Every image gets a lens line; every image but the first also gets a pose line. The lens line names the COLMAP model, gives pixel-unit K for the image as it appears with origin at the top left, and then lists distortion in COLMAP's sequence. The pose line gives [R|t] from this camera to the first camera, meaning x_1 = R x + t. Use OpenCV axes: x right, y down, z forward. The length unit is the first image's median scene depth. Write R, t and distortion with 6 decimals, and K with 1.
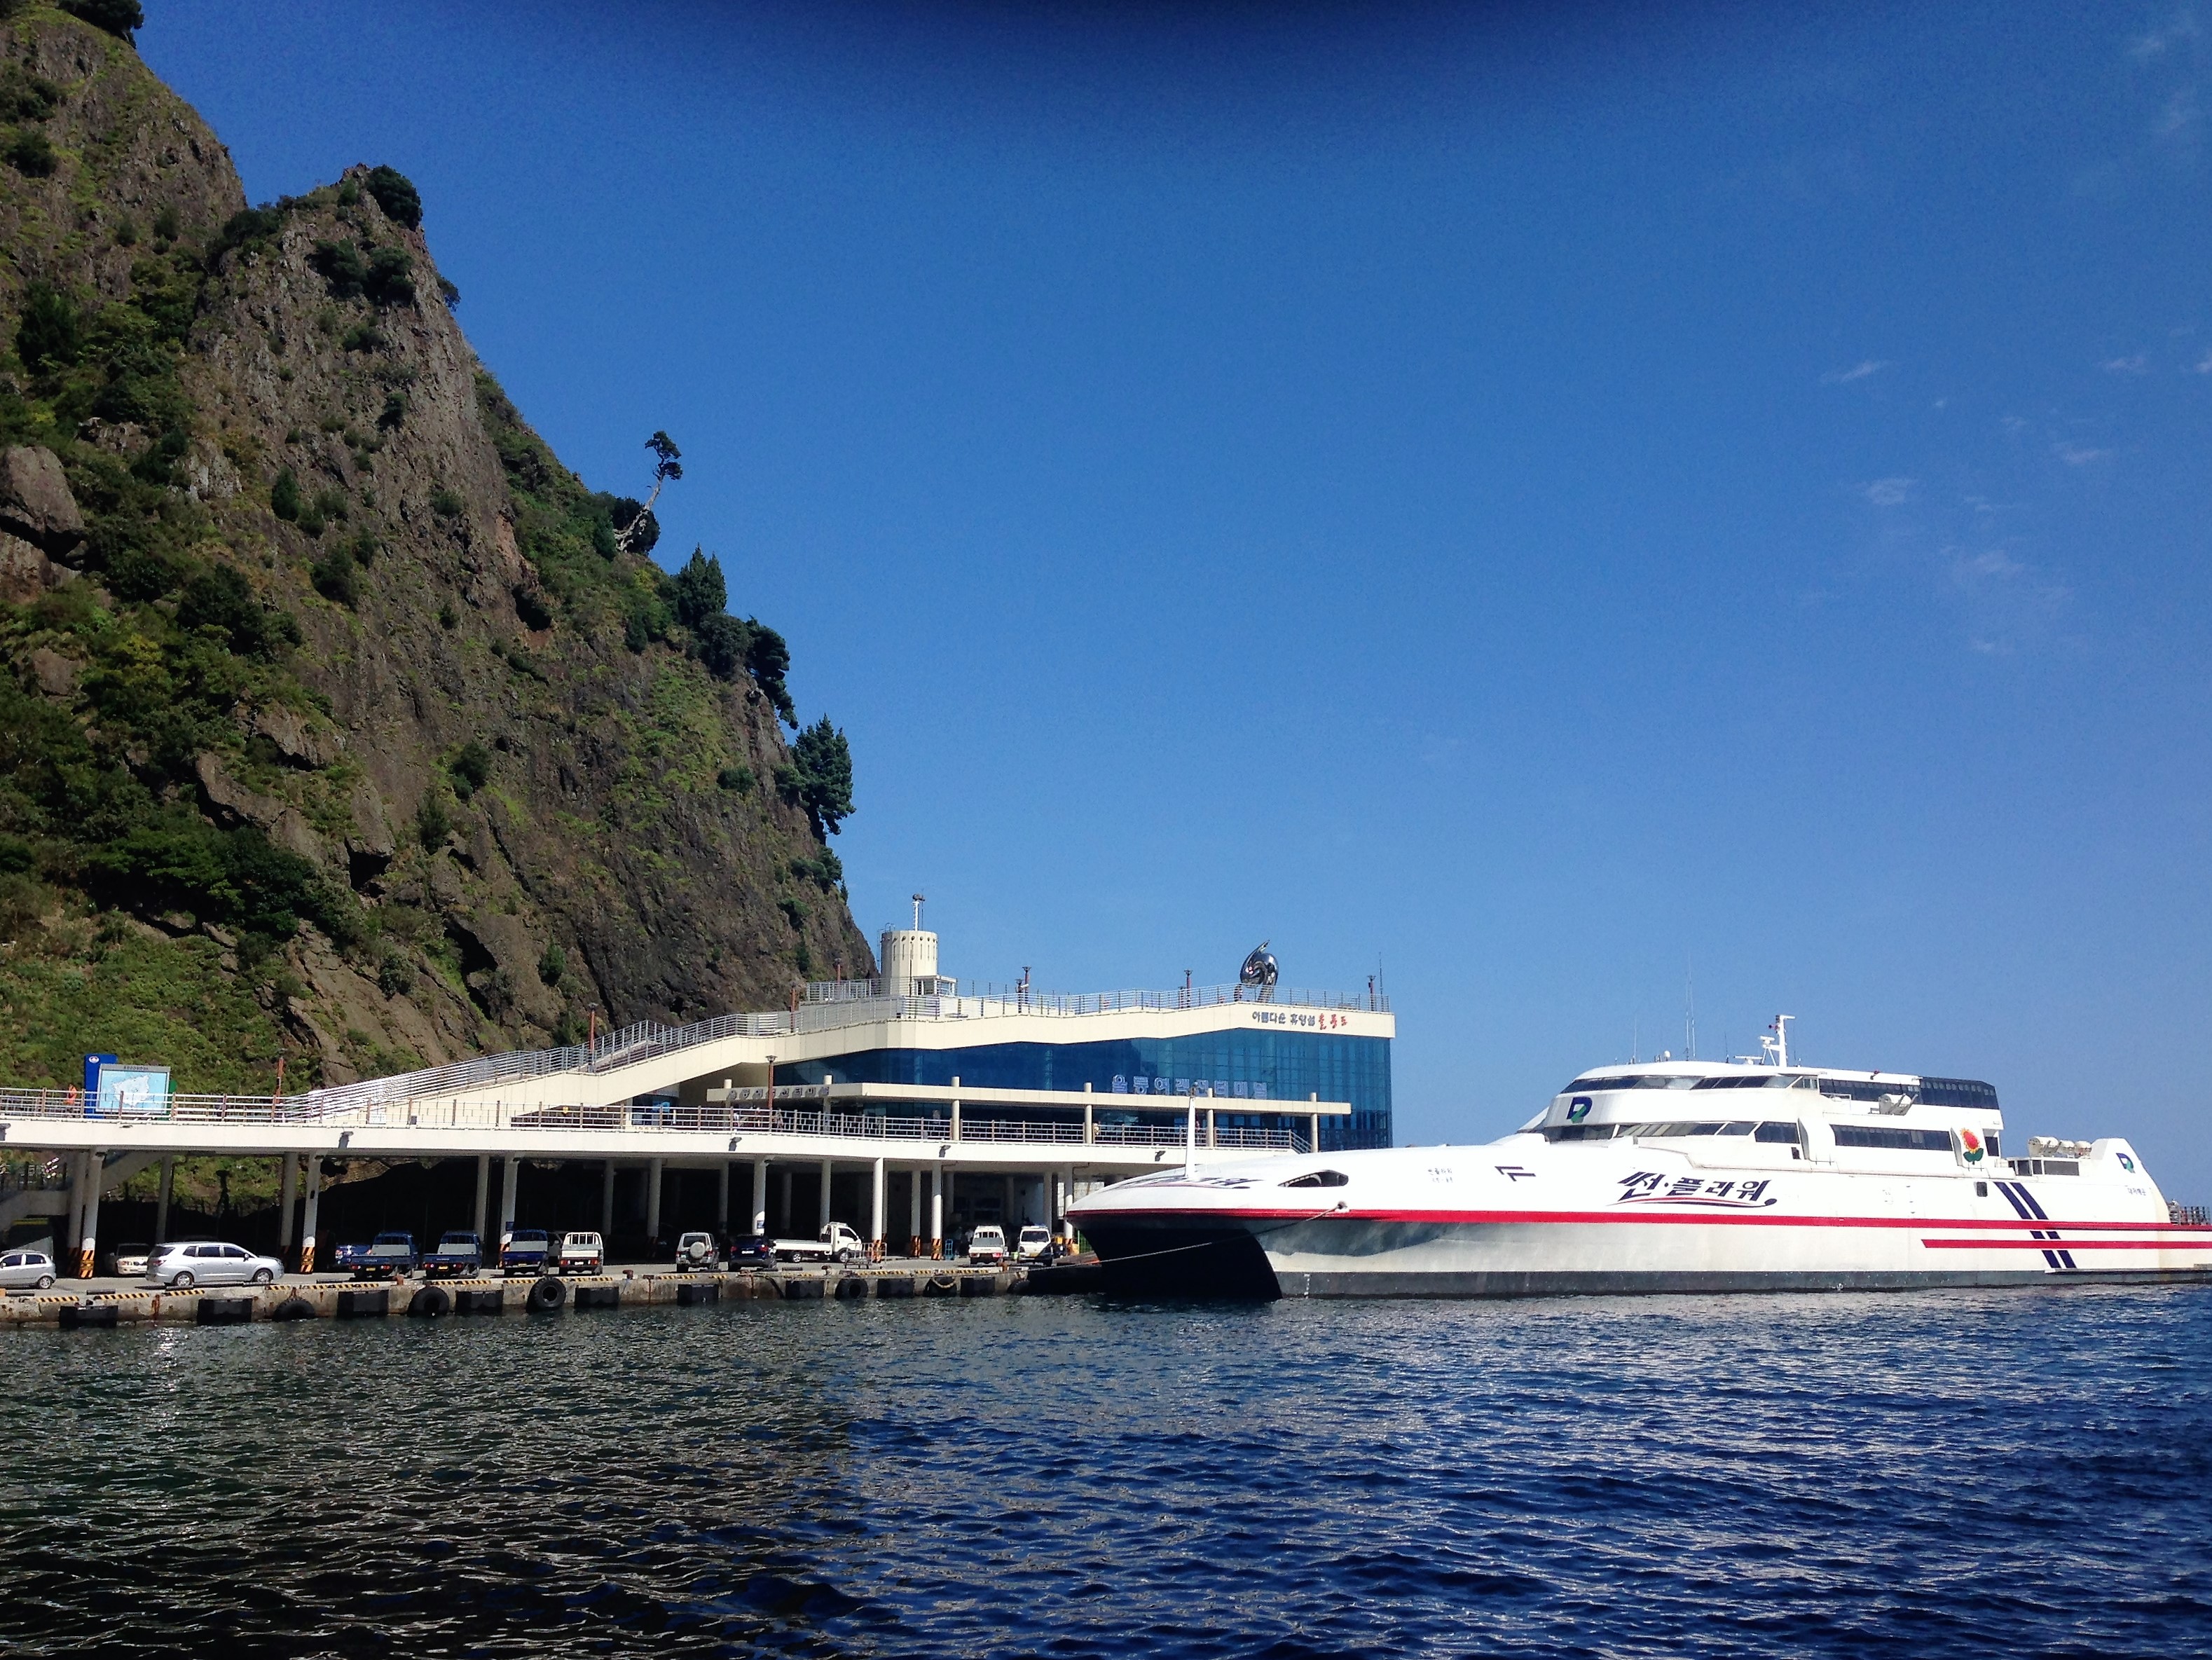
lens RADIAL K [[2152.3, 0, 1106.0], [0, 2152.3, 830.0], [0, 0, 1]] dist [0.098901, -0.011983]
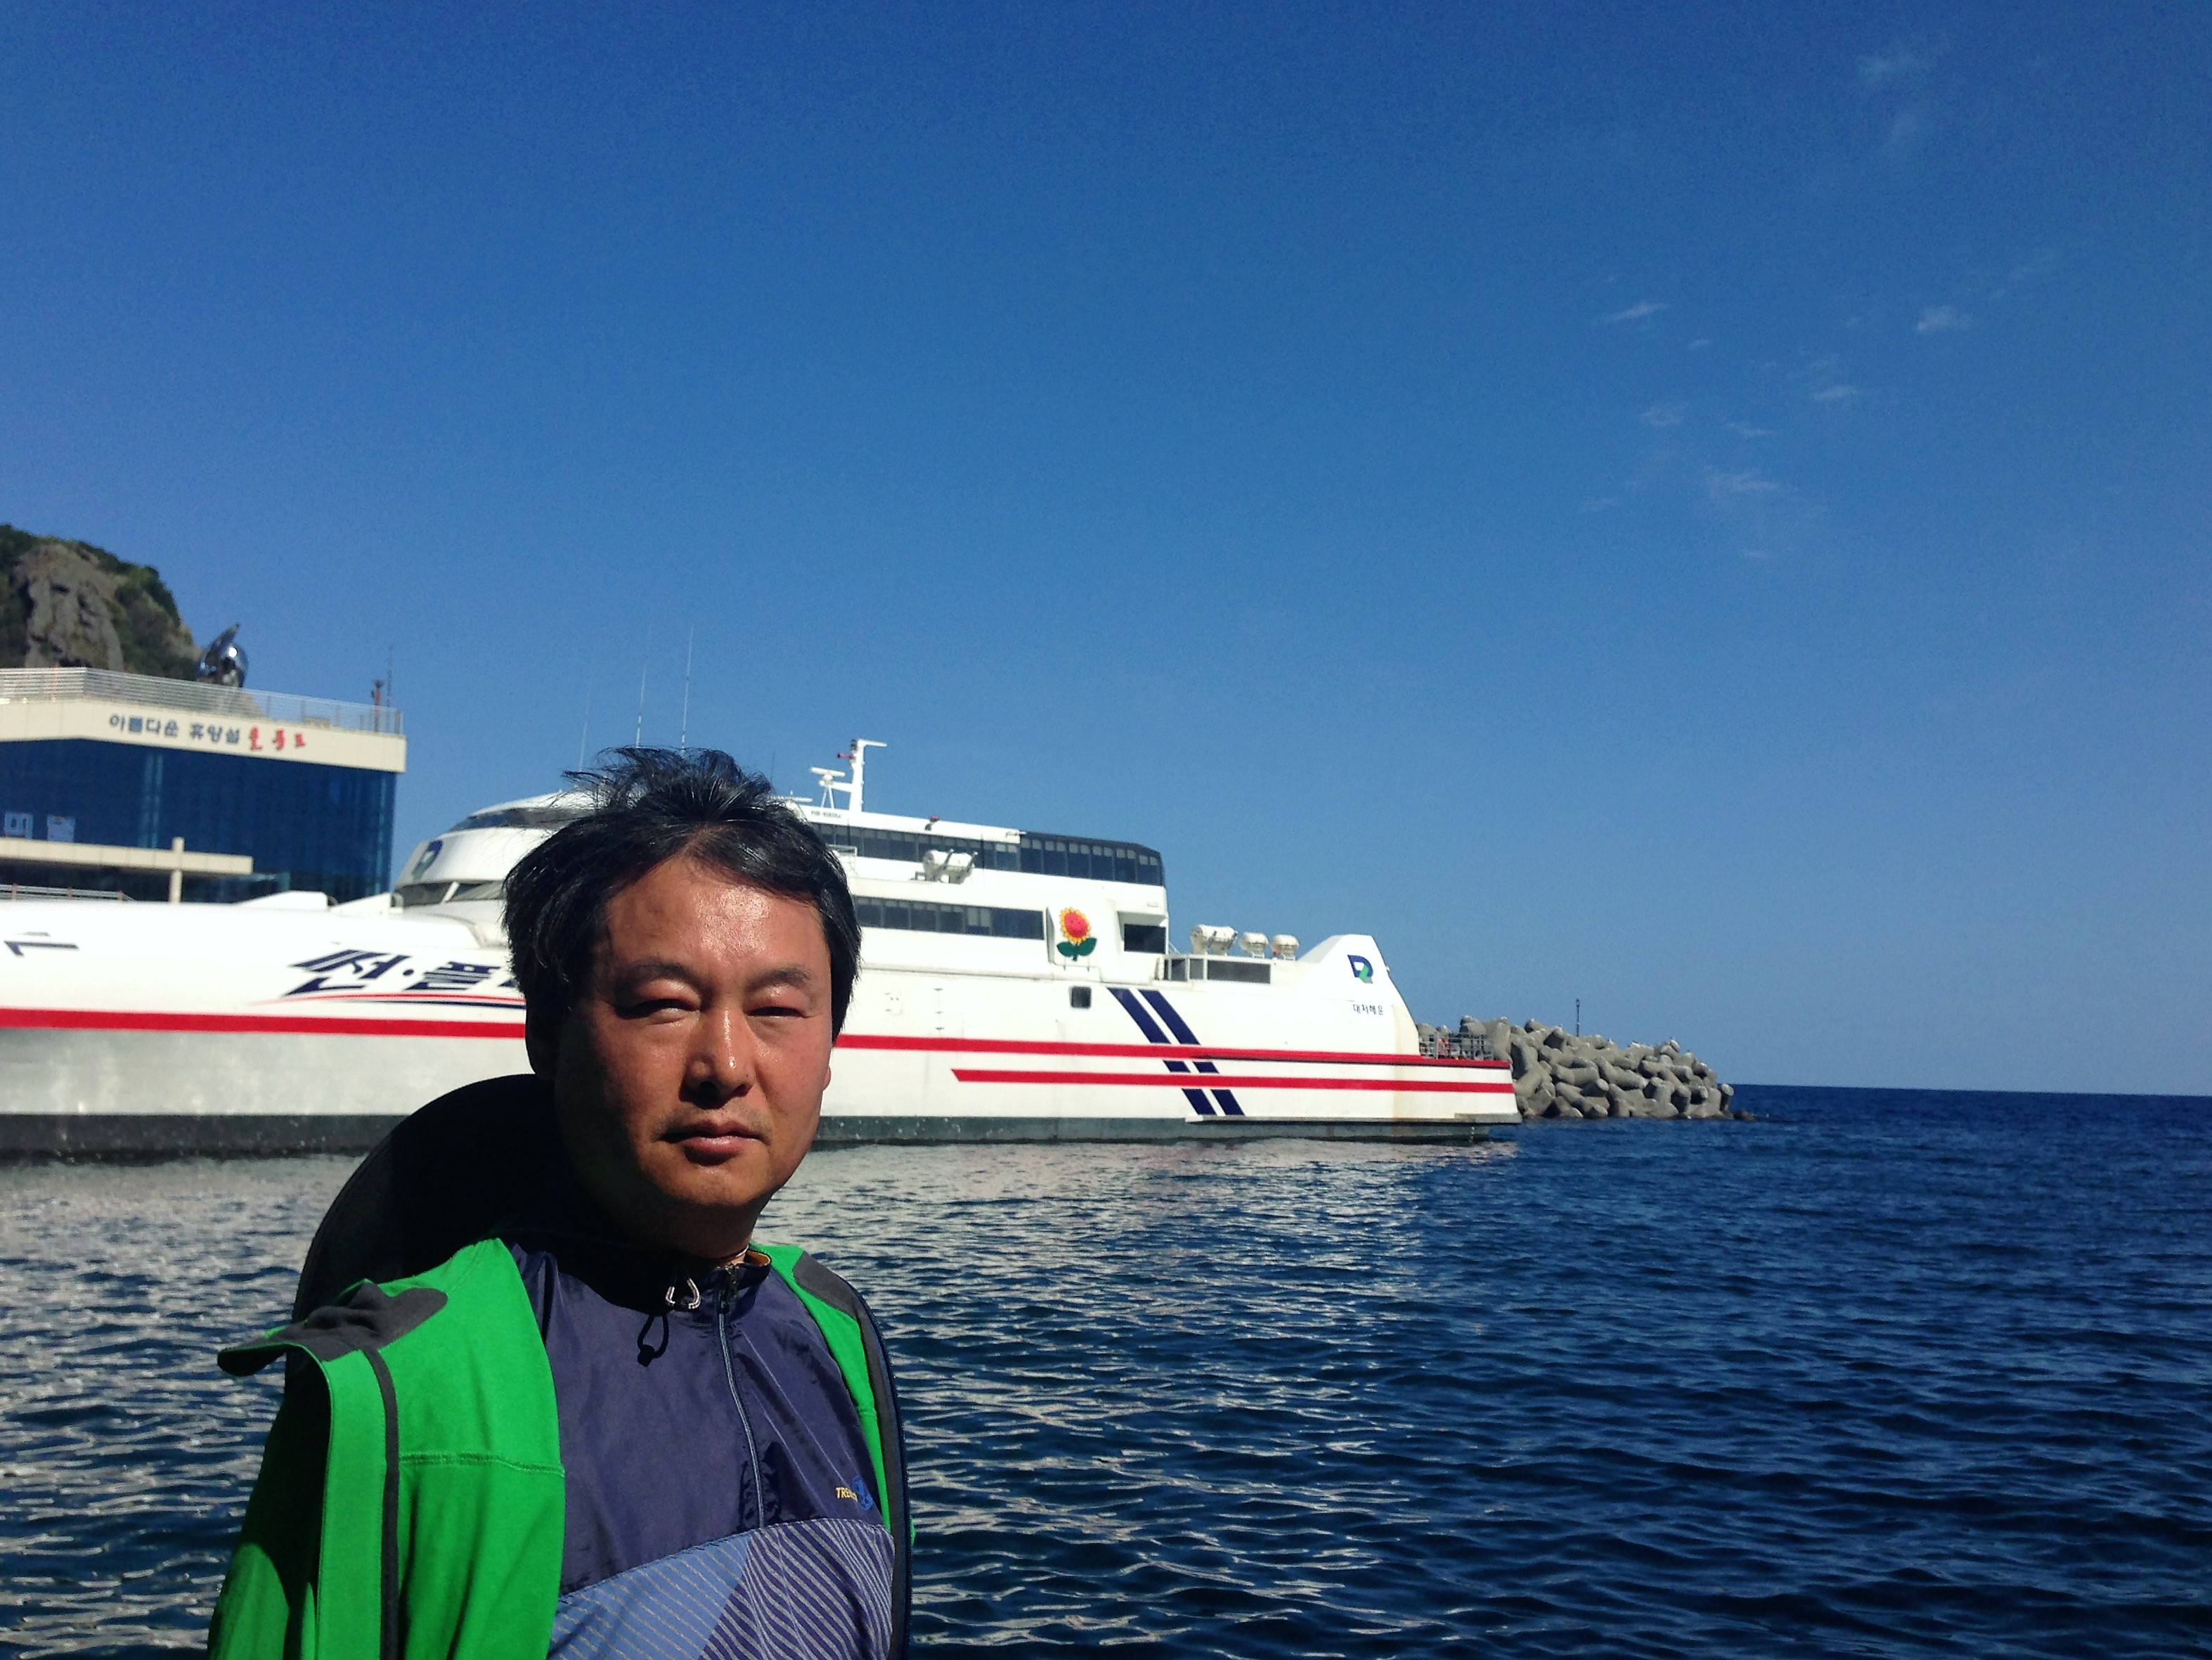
lens RADIAL K [[2152.5, 0, 1106.0], [0, 2152.5, 830.0], [0, 0, 1]] dist [0.098901, -0.011983]
pose [[0.996889, 0.034984, 0.070628, 0.316084], [-0.040179, 0.996484, 0.073525, 0.056778], [-0.067807, -0.076134, 0.994789, 0.308810]]
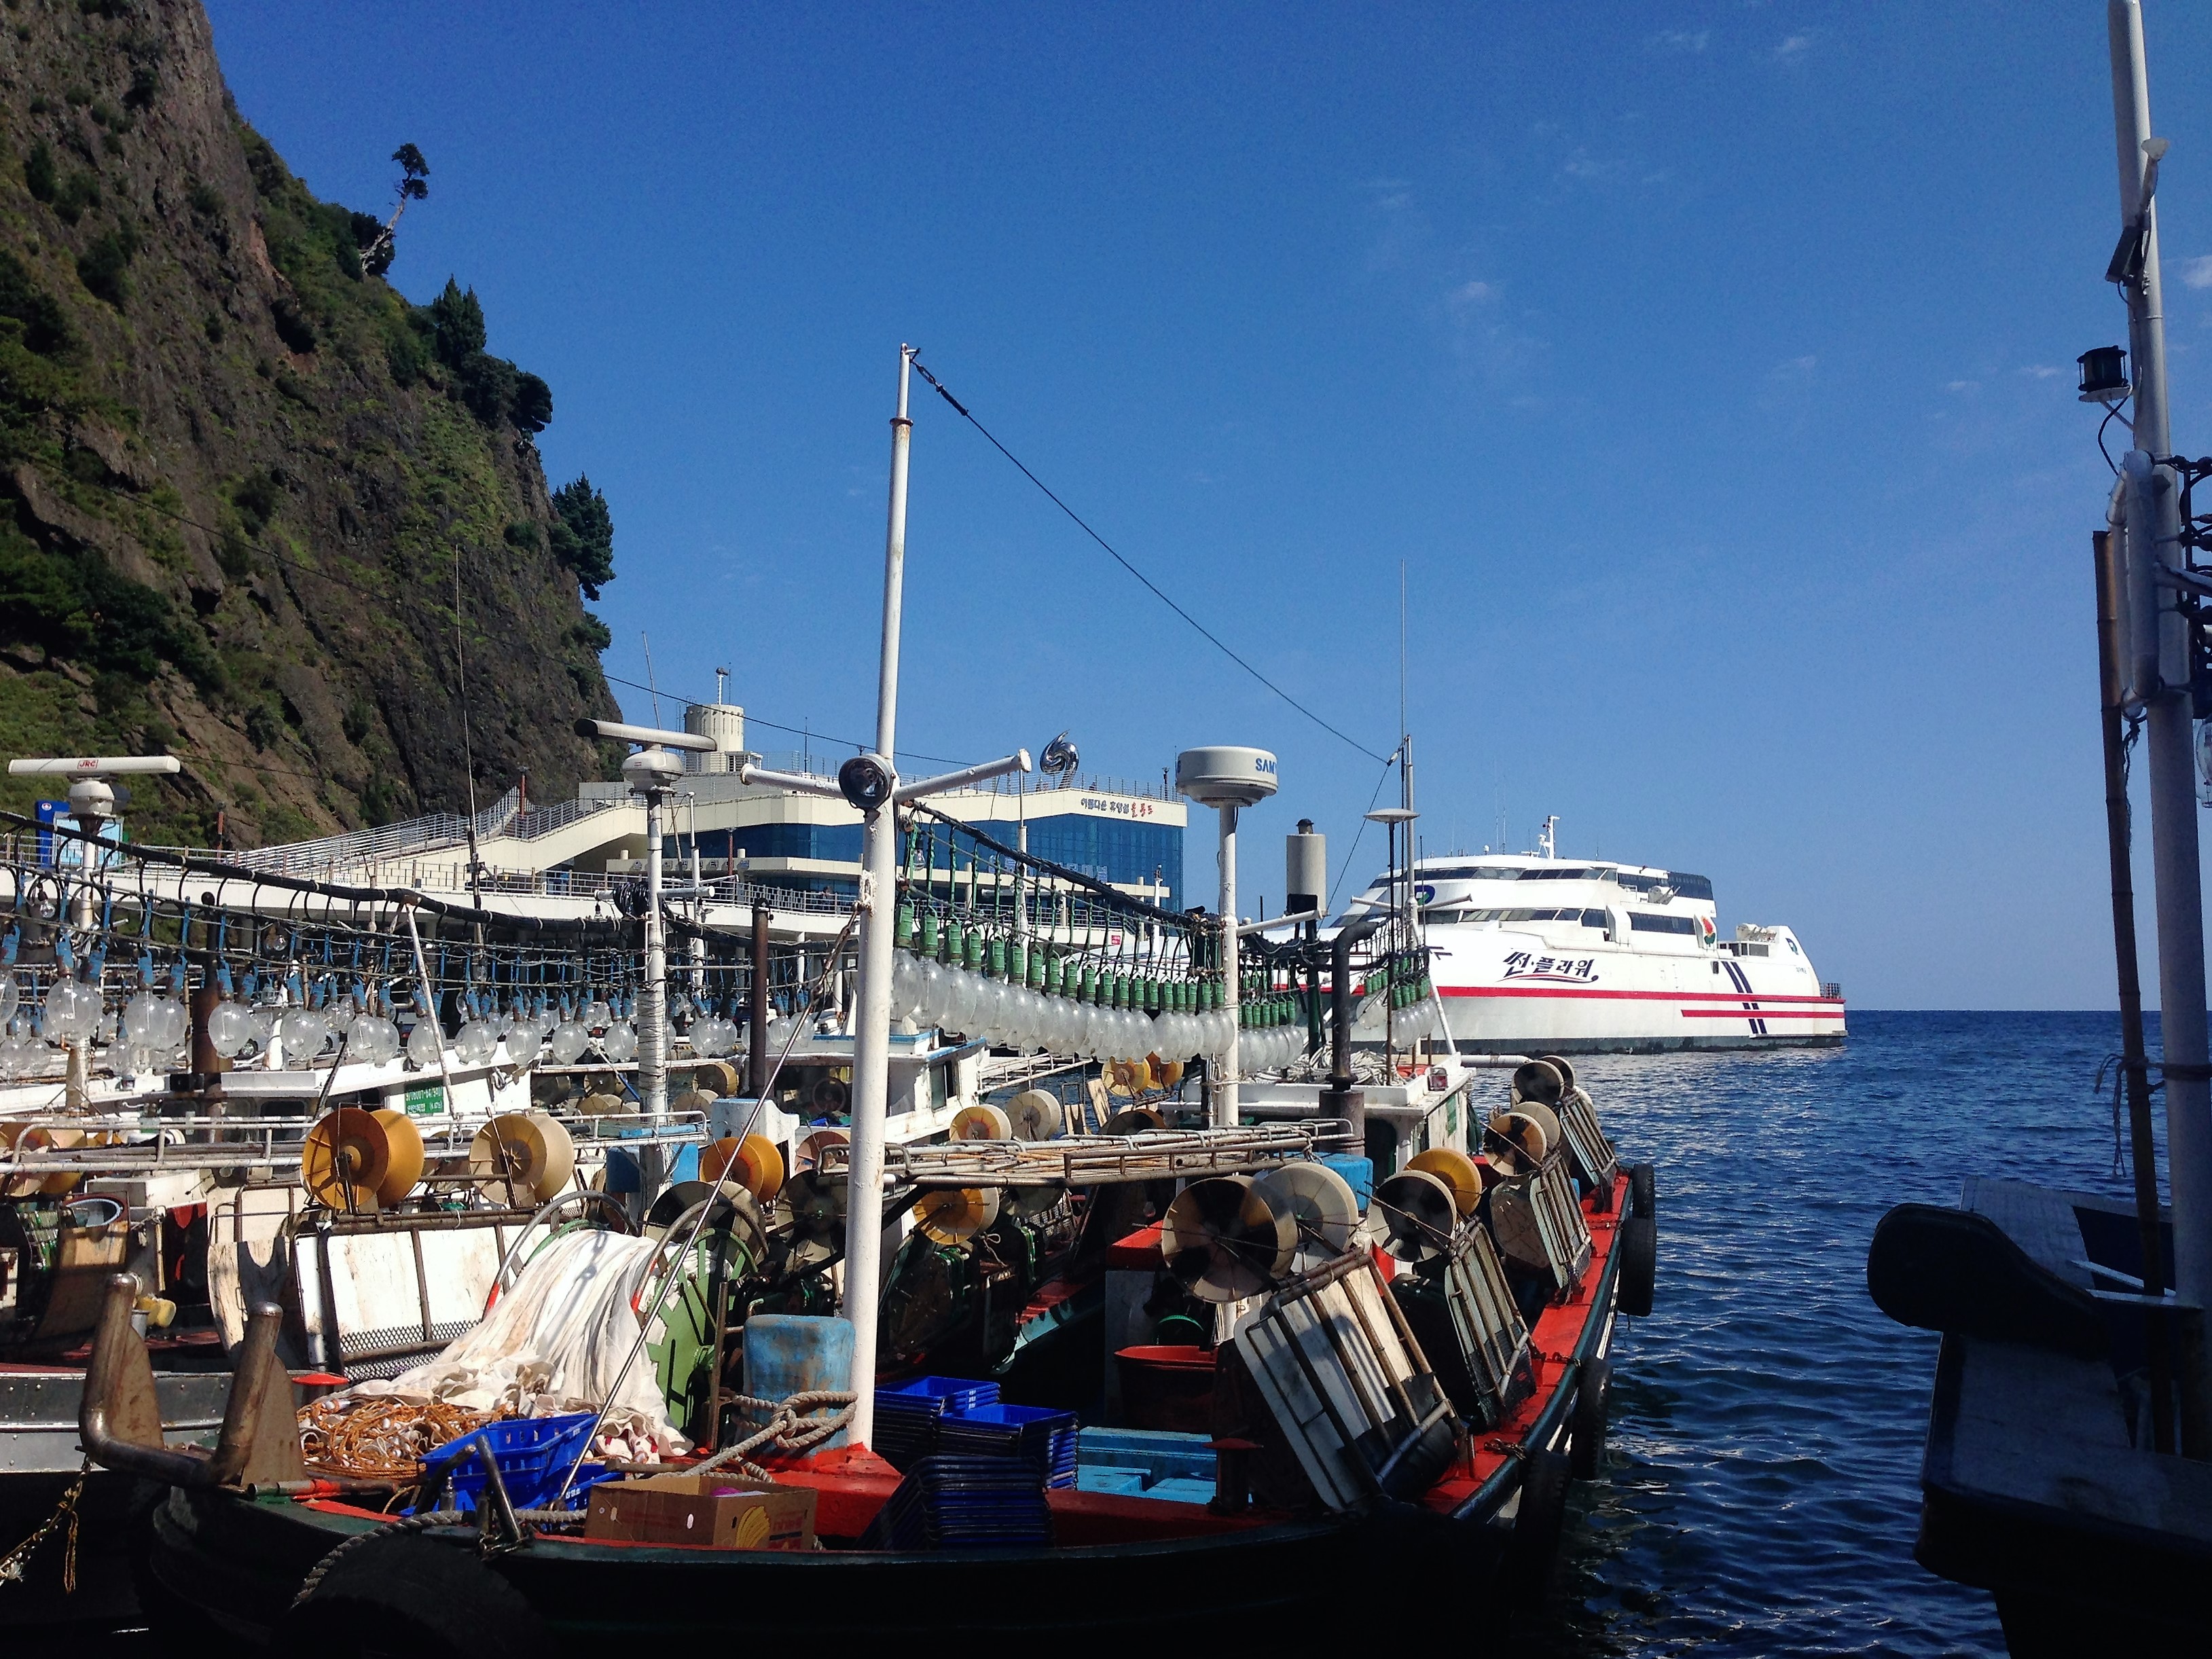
lens RADIAL K [[2076.3, 0, 1132.8], [0, 2076.3, 827.1], [0, 0, 1]] dist [0.183787, -0.308531]
pose [[0.954279, 0.028129, 0.297589, -0.203127], [-0.056544, 0.994575, 0.087311, 0.008455], [-0.293519, -0.100146, 0.950693, 0.032142]]
